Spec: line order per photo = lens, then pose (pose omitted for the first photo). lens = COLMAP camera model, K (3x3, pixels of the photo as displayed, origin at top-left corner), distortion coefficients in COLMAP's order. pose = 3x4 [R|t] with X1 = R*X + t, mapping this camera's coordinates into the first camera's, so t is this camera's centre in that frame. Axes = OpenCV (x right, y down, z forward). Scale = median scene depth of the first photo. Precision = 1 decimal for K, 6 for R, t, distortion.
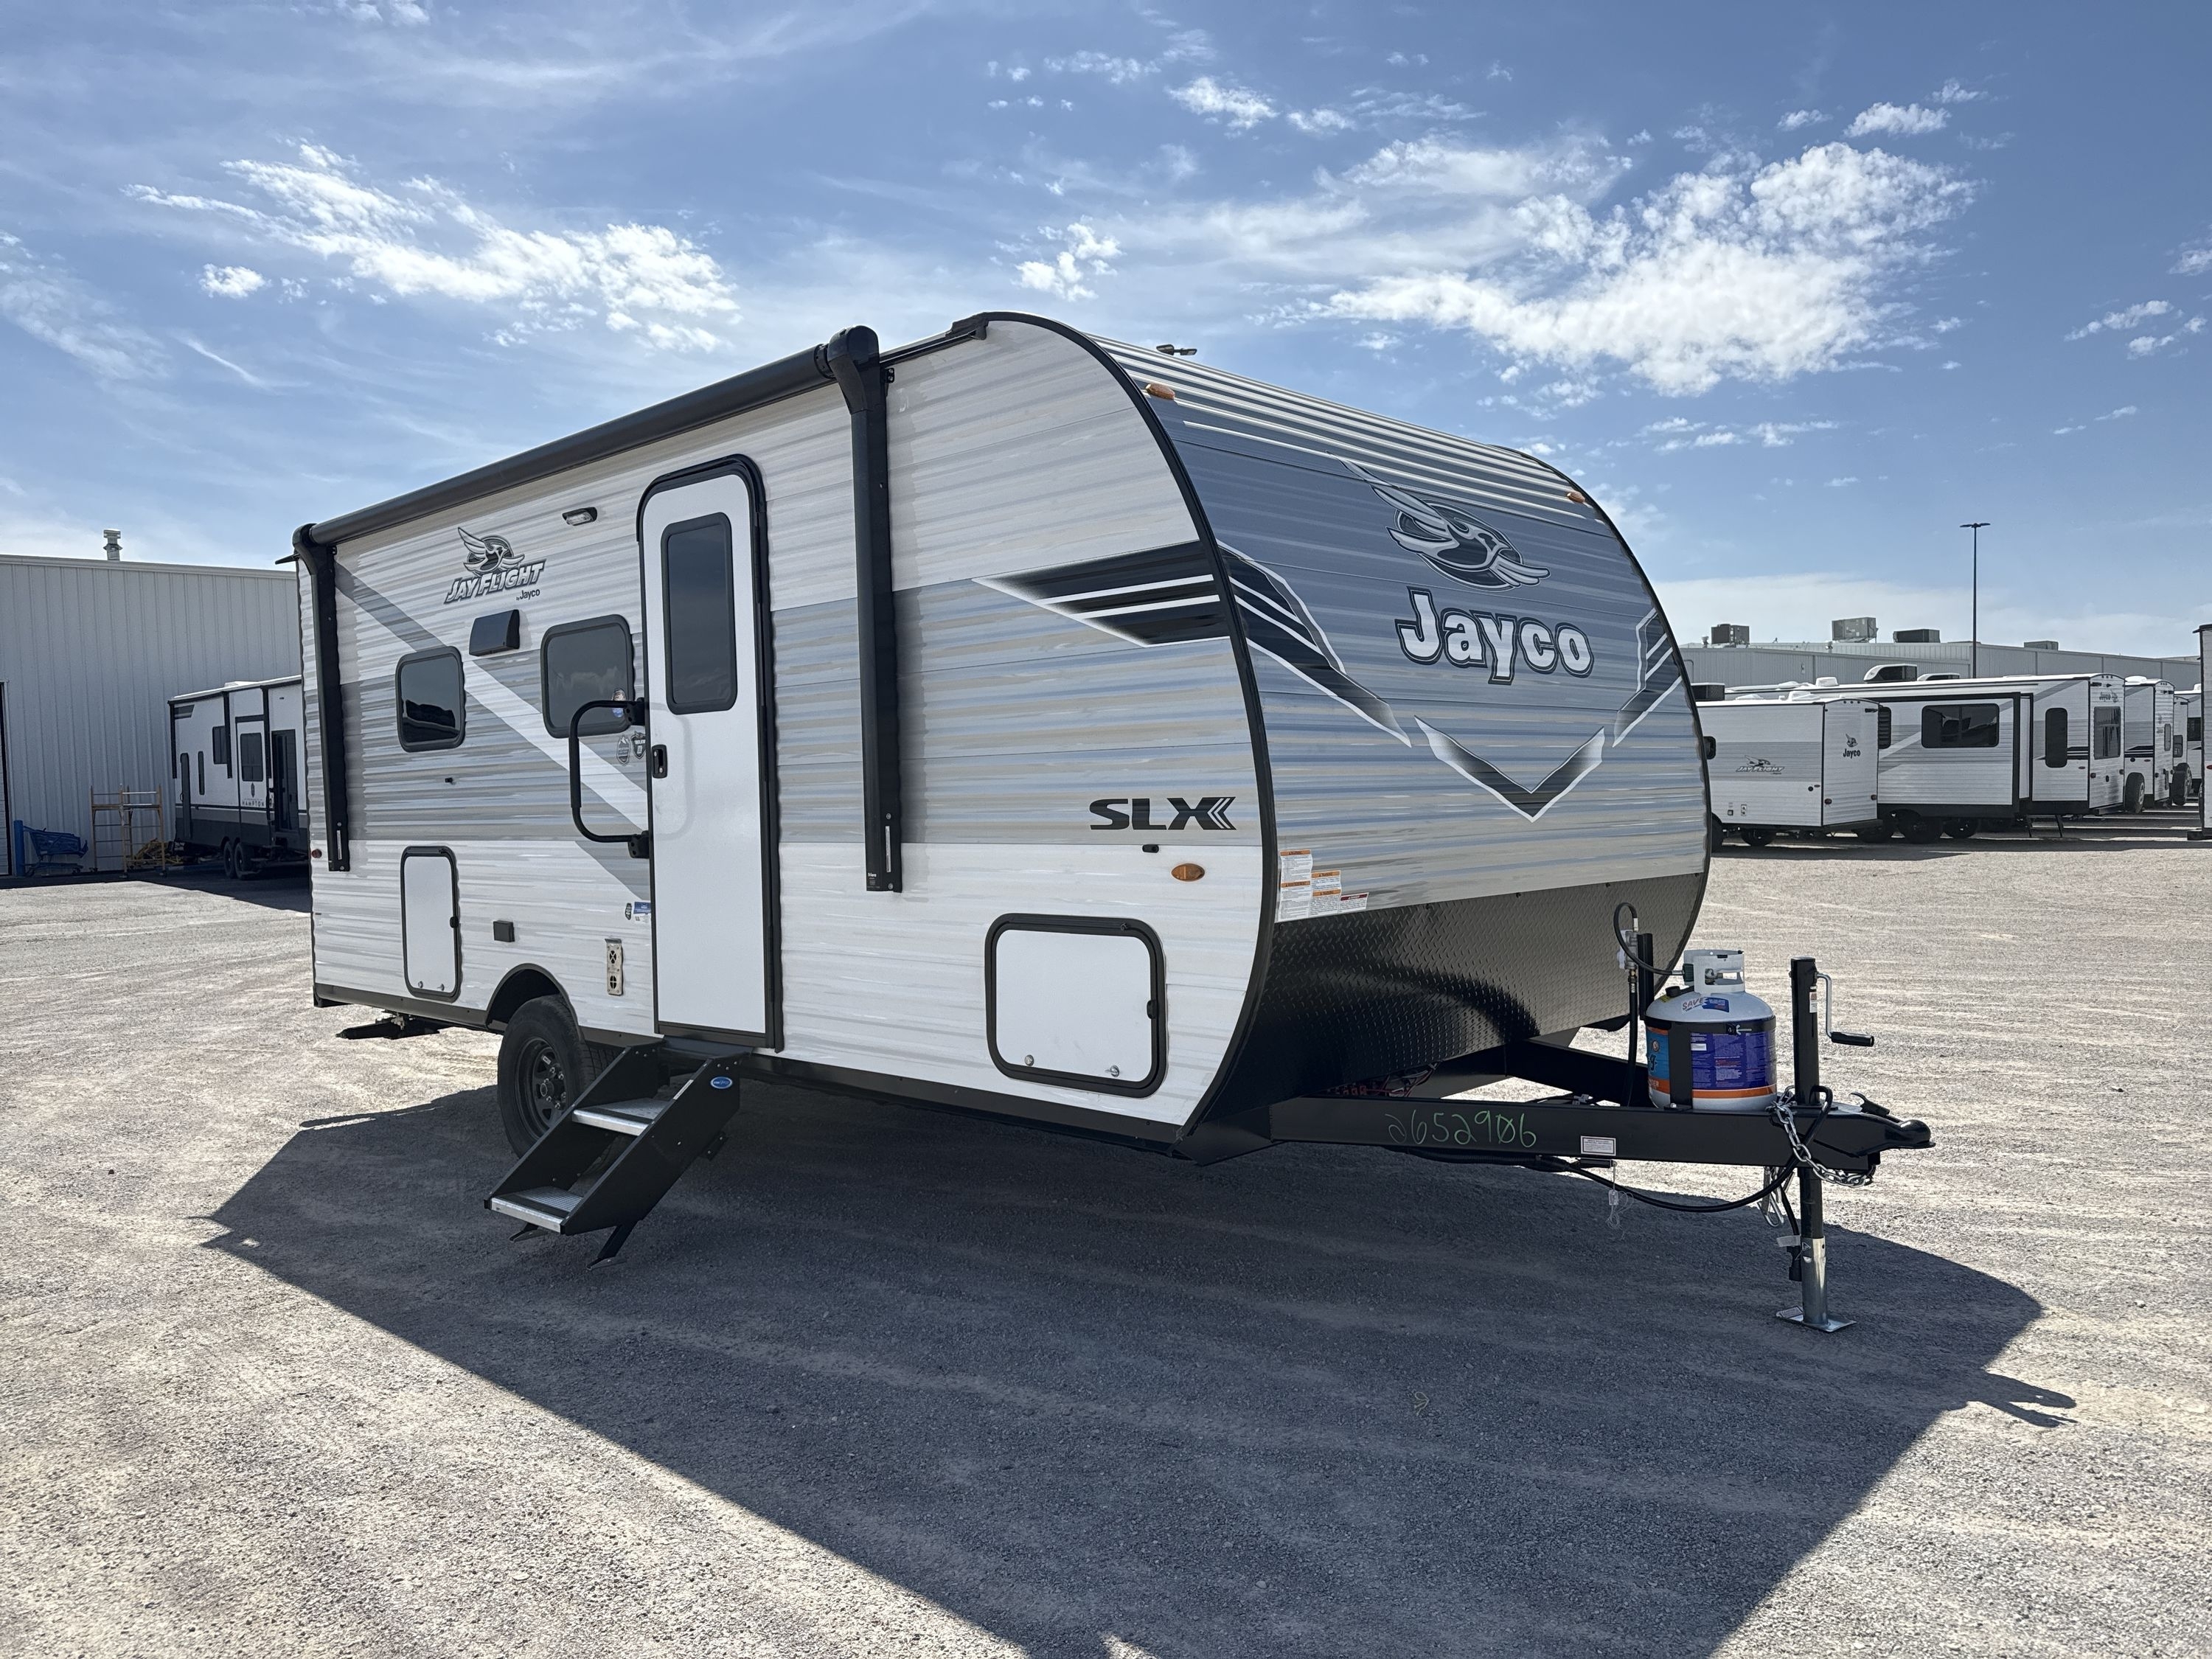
lens RADIAL K [[1559.0, 0, 1111.3], [0, 1559.0, 874.5], [0, 0, 1]] dist [0.060590, -0.012707]
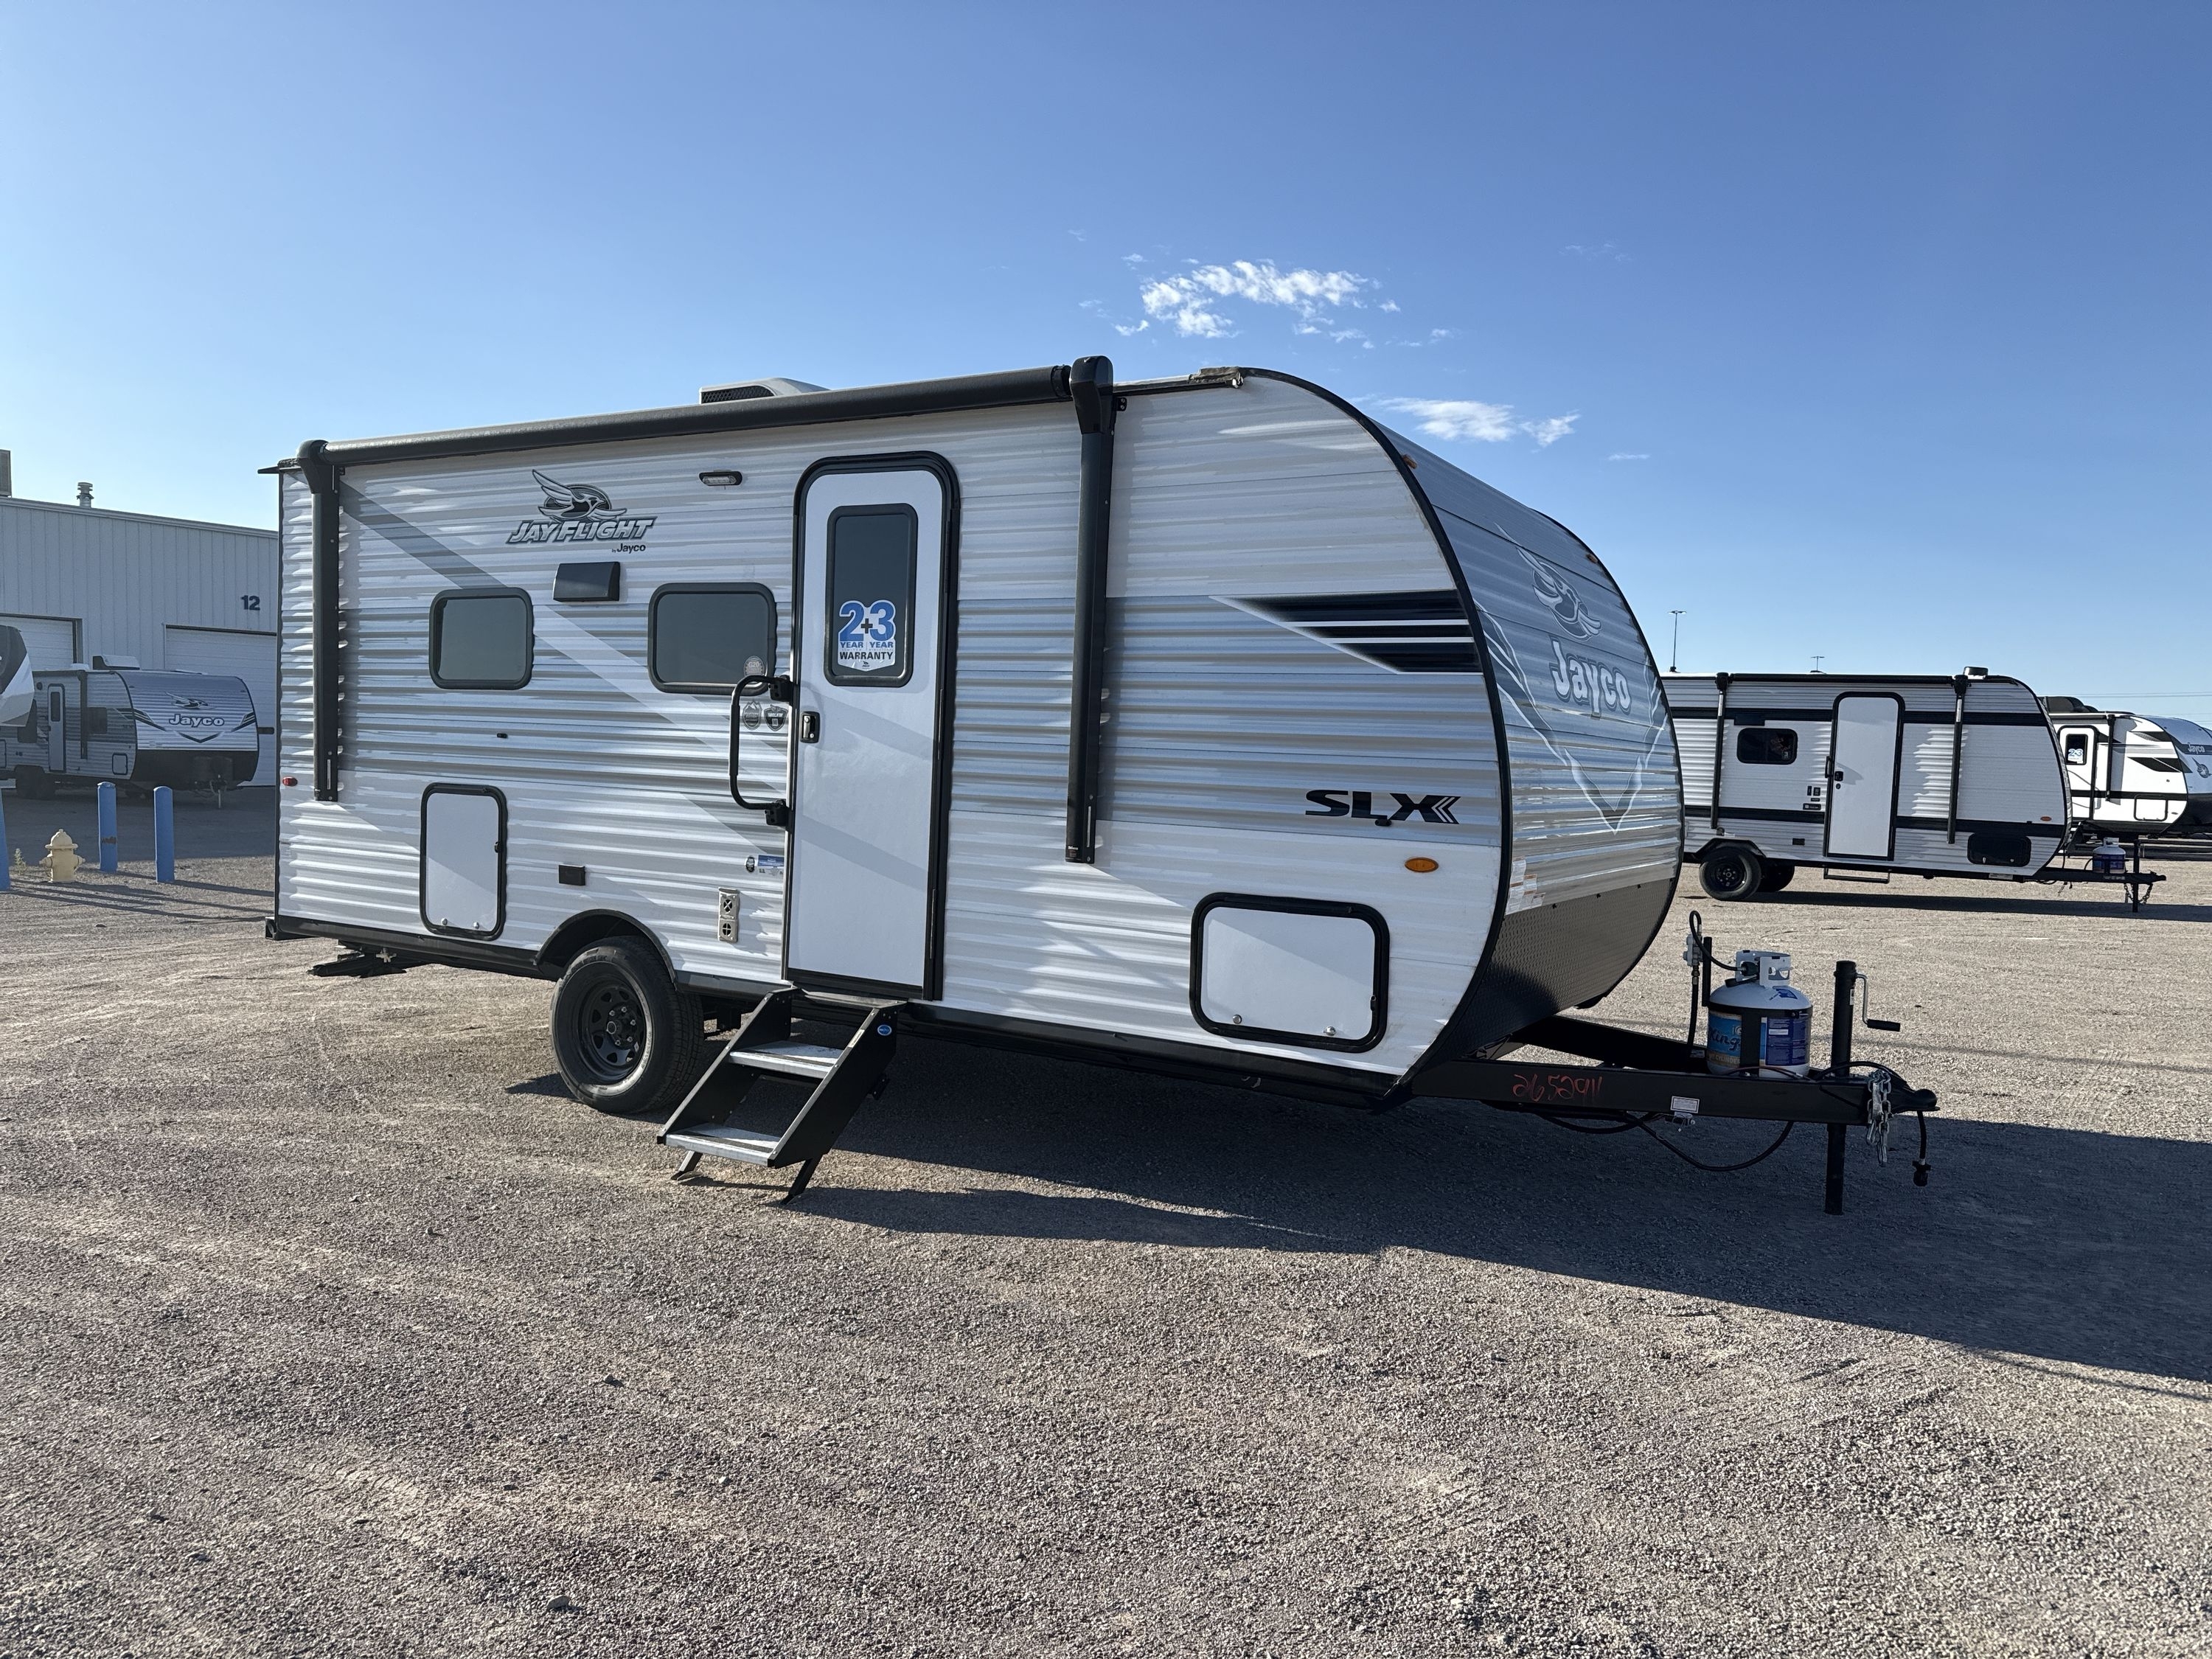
lens RADIAL K [[1559.0, 0, 1108.2], [0, 1559.0, 833.4], [0, 0, 1]] dist [0.060590, -0.012707]
pose [[0.972433, 0.058512, 0.225722, -0.352833], [-0.058001, 0.998277, -0.008900, -0.002016], [-0.225854, -0.004438, 0.974151, -0.082663]]
